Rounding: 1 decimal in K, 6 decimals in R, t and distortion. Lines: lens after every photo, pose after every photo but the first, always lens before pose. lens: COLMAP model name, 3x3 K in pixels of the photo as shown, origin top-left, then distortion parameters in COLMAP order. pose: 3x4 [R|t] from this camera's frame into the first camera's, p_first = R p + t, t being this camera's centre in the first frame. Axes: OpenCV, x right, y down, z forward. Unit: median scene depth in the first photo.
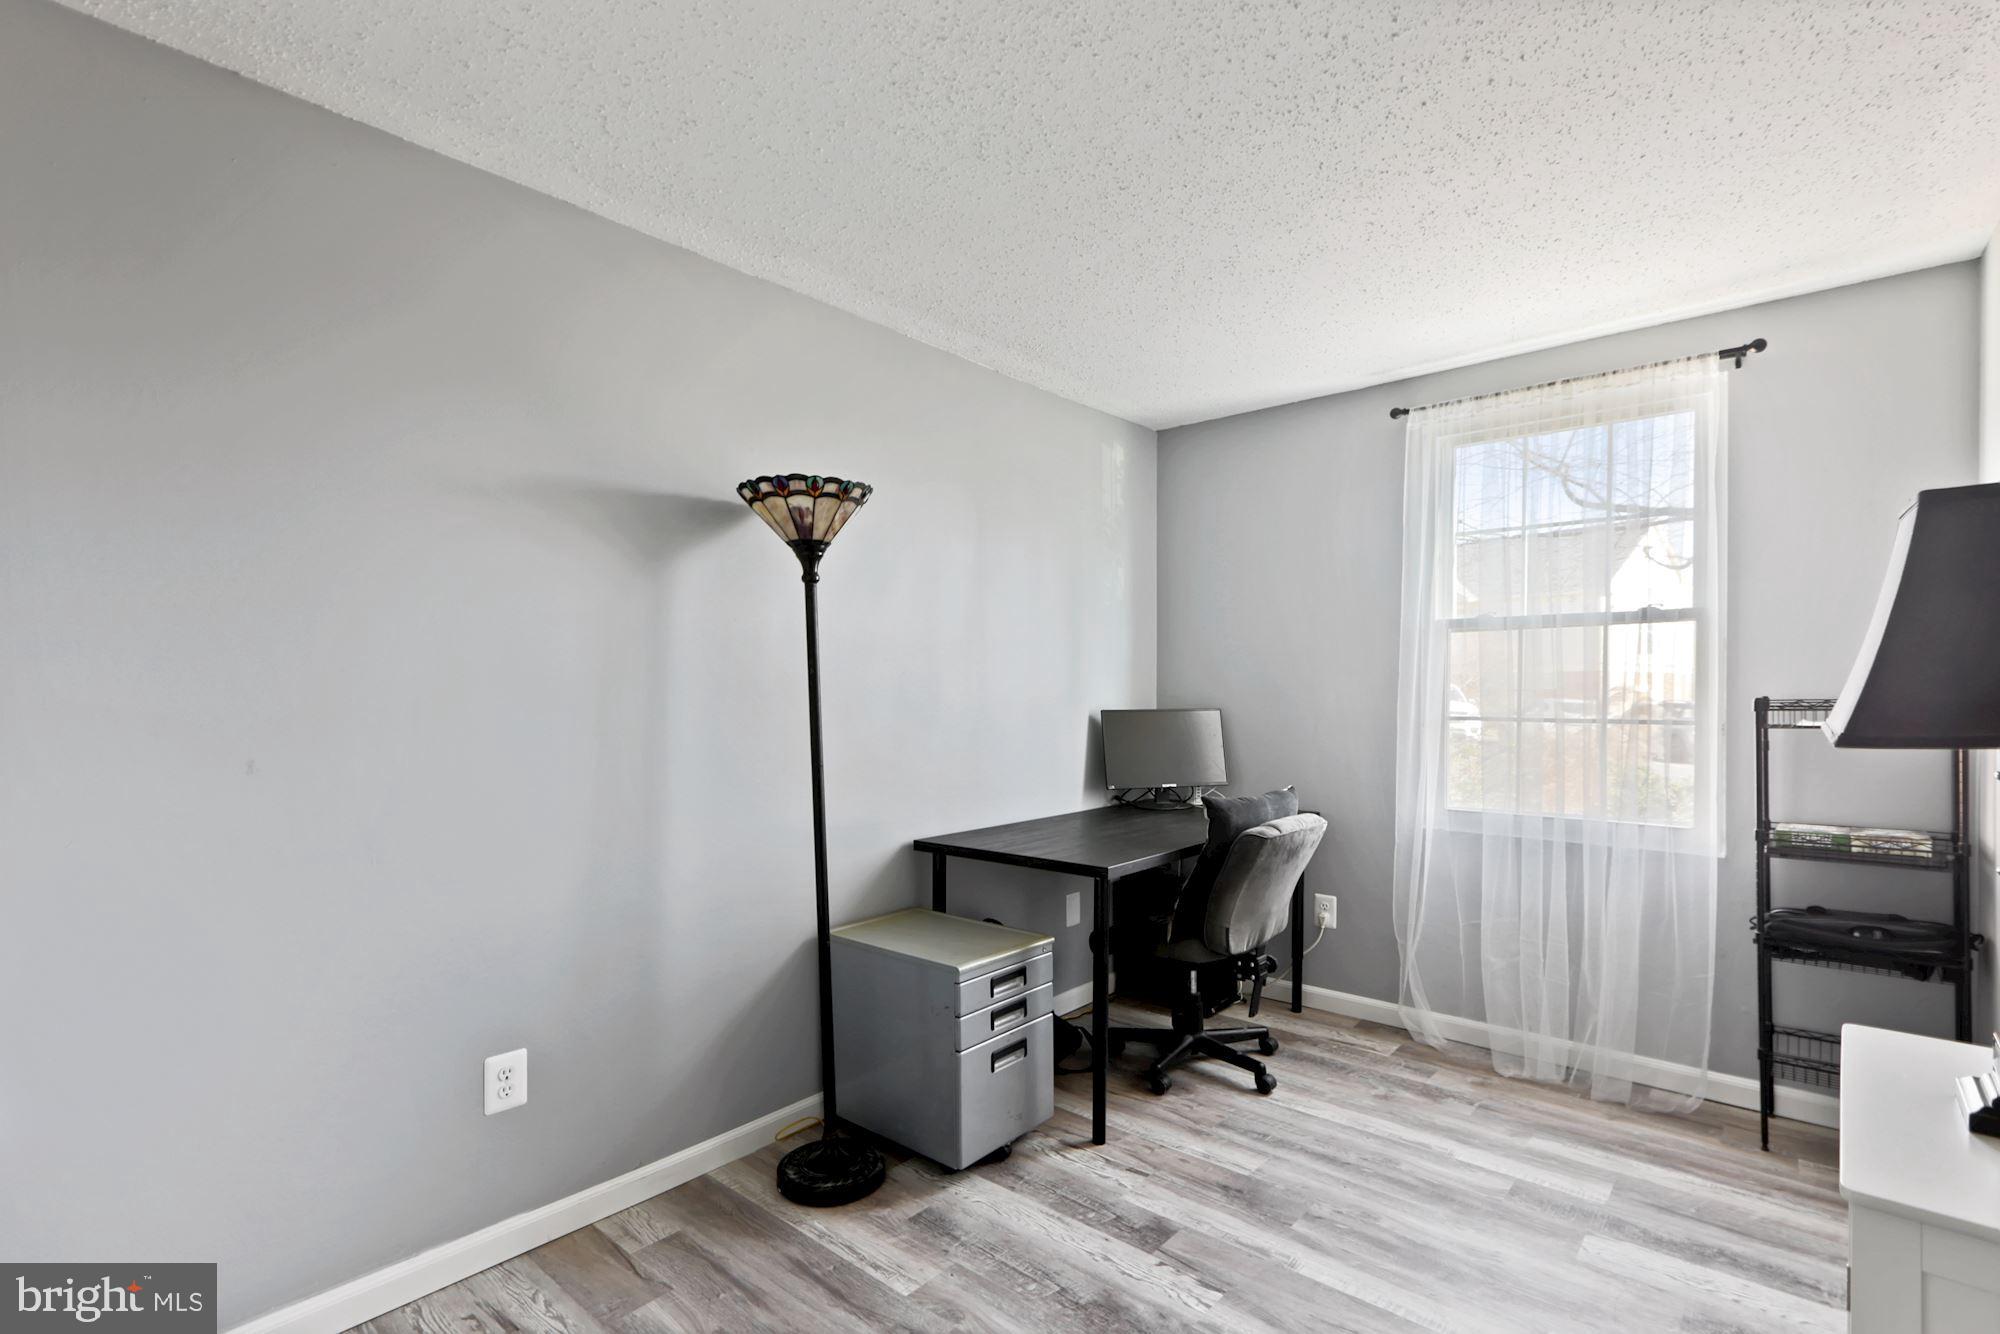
lens RADIAL K [[926.7, 0, 1020.5], [0, 926.7, 698.8], [0, 0, 1]] dist [0.001719, 0.000732]
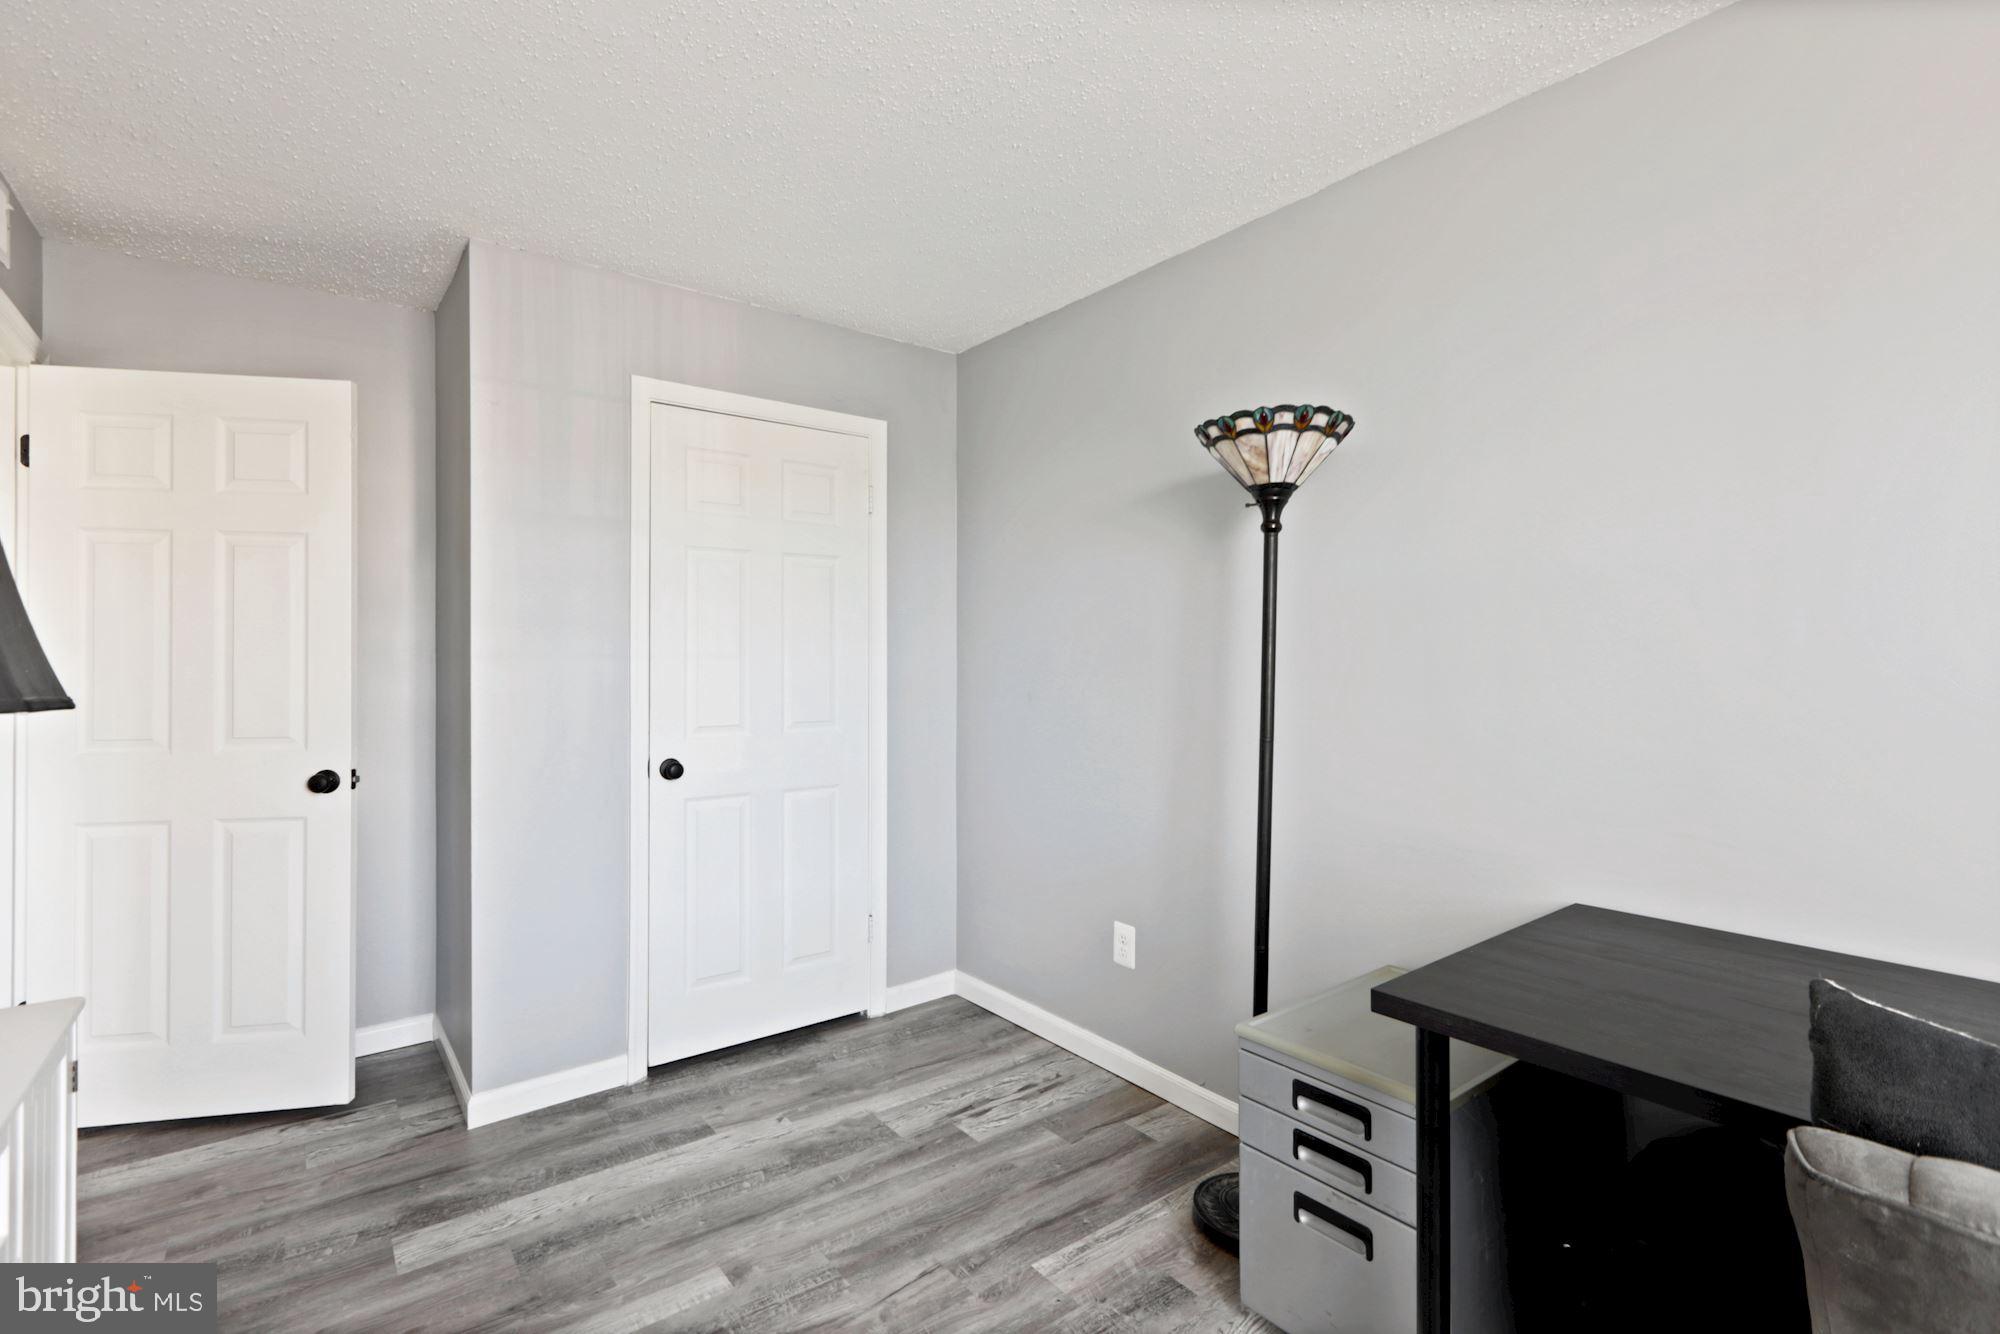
lens RADIAL K [[926.7, 0, 1001.6], [0, 926.7, 659.7], [0, 0, 1]] dist [0.001719, 0.000732]
pose [[-0.226397, -0.005398, -0.974020, 0.798933], [-0.003570, 0.999983, -0.004713, 0.001379], [0.974029, 0.002410, -0.226412, 1.118116]]
